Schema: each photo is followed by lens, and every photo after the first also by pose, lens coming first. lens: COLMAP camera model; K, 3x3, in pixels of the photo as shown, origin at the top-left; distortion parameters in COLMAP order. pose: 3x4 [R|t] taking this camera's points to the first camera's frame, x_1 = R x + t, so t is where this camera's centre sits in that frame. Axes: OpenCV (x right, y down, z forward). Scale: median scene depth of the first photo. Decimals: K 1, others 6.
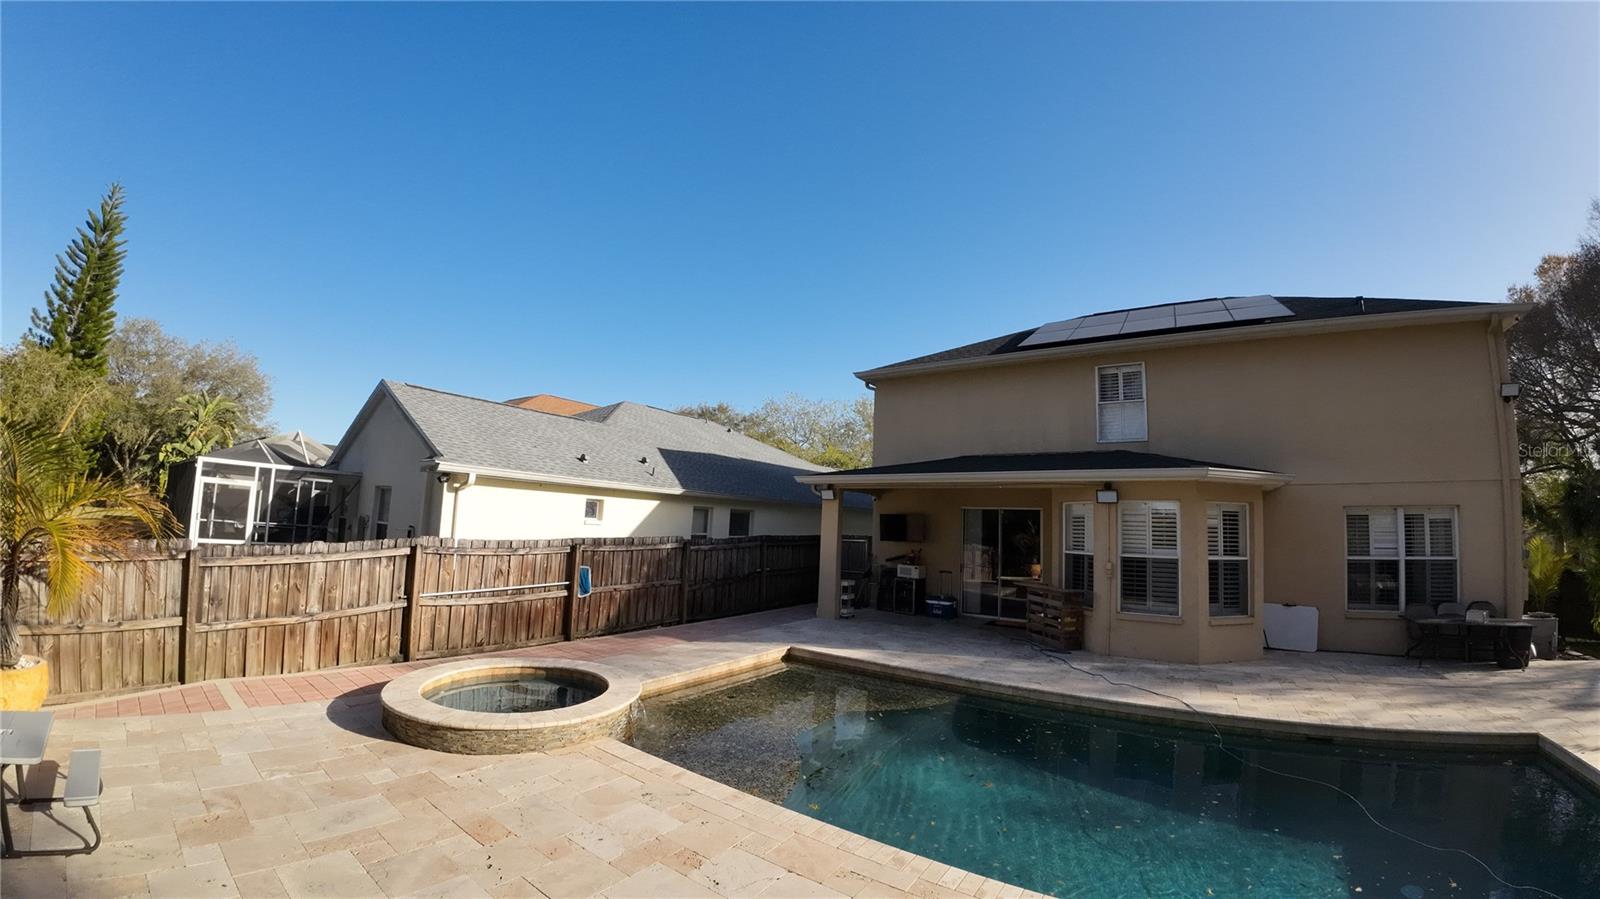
lens RADIAL K [[580.0, 0, 802.2], [0, 580.0, 451.0], [0, 0, 1]] dist [-0.107884, 0.006134]
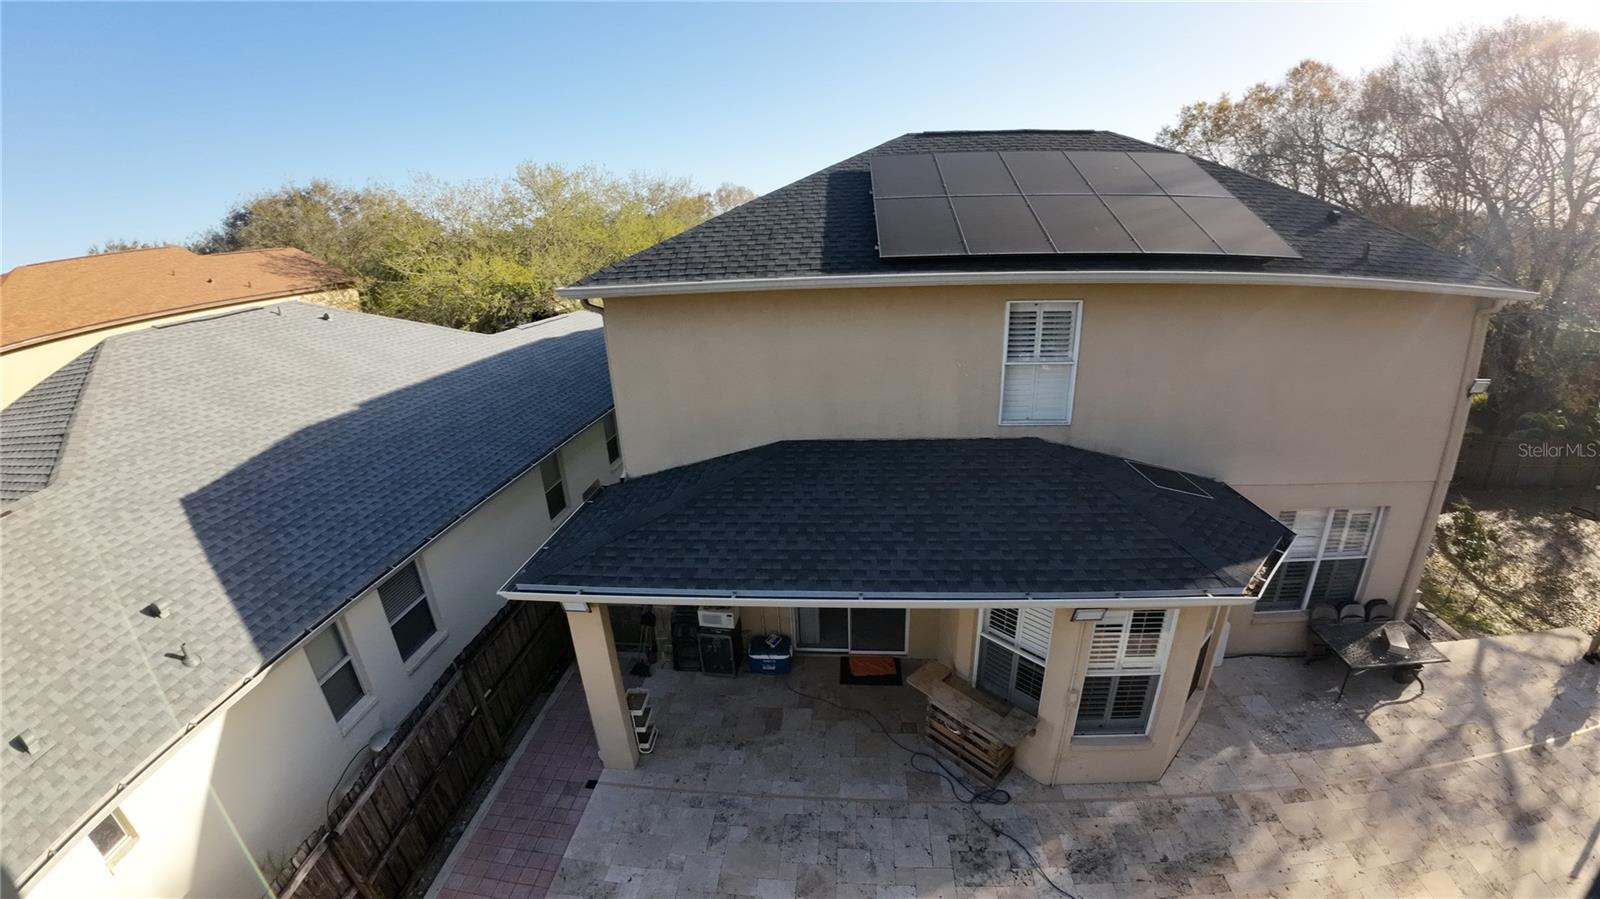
lens RADIAL K [[580.0, 0, 794.7], [0, 580.0, 444.2], [0, 0, 1]] dist [-0.107884, 0.006134]
pose [[0.865120, -0.243653, 0.438407, 0.038590], [0.023380, 0.892718, 0.450009, -0.379438], [-0.501020, -0.379062, 0.778004, 0.772364]]
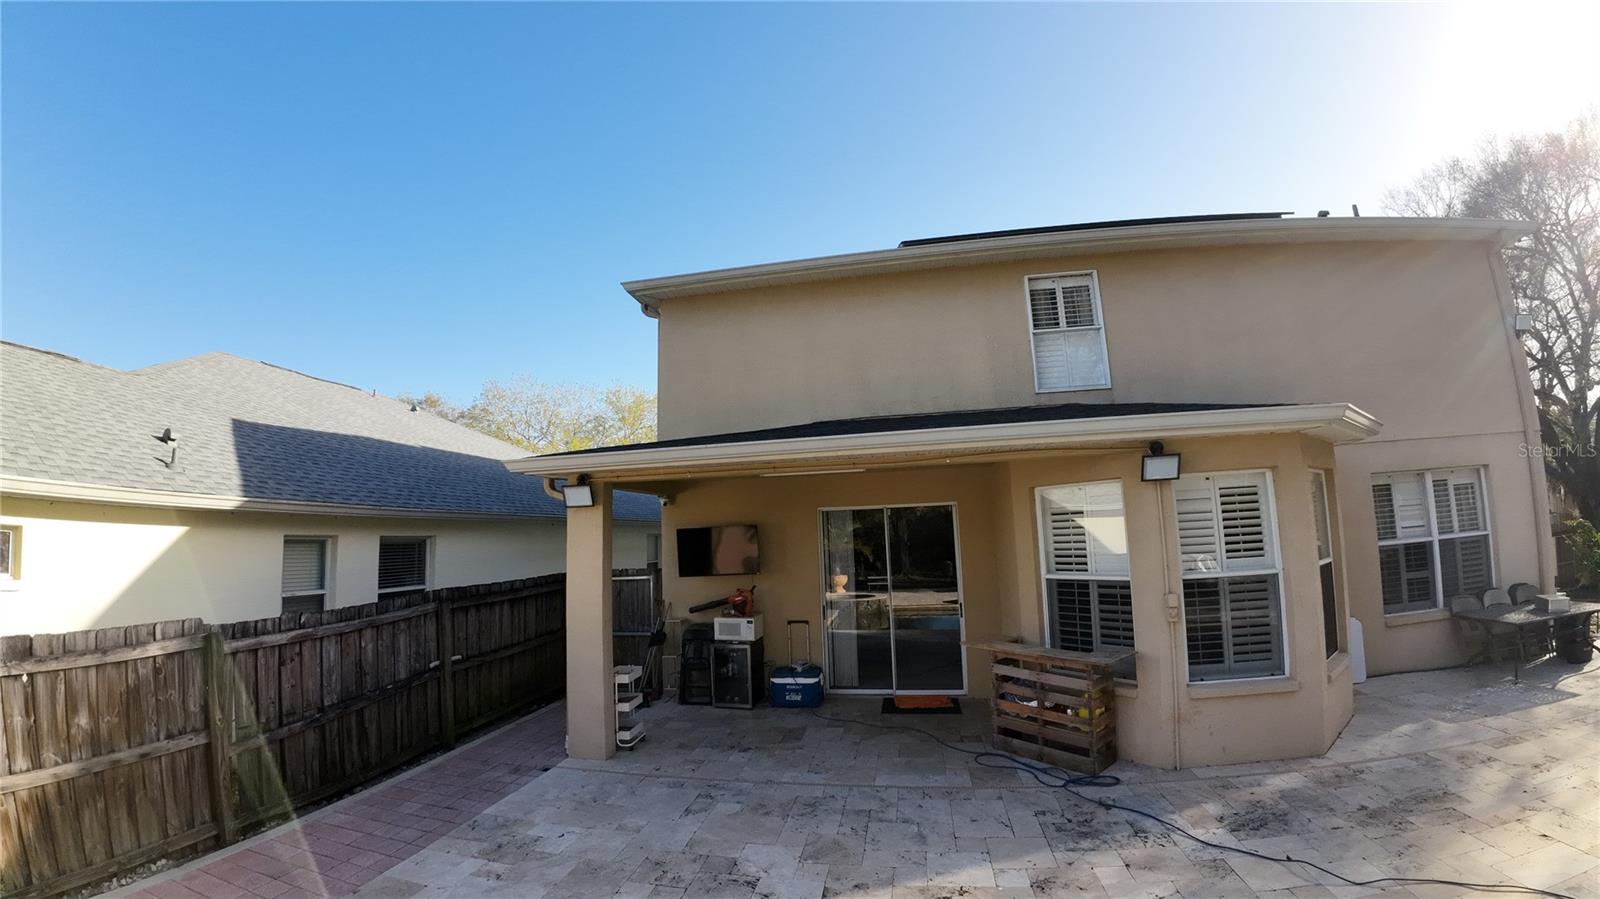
lens RADIAL K [[580.0, 0, 803.2], [0, 580.0, 452.8], [0, 0, 1]] dist [-0.107884, 0.006134]
pose [[0.907758, -0.018614, 0.419081, 0.022825], [0.022808, 0.999727, -0.004999, 0.063160], [-0.418874, 0.014096, 0.907935, 0.683782]]
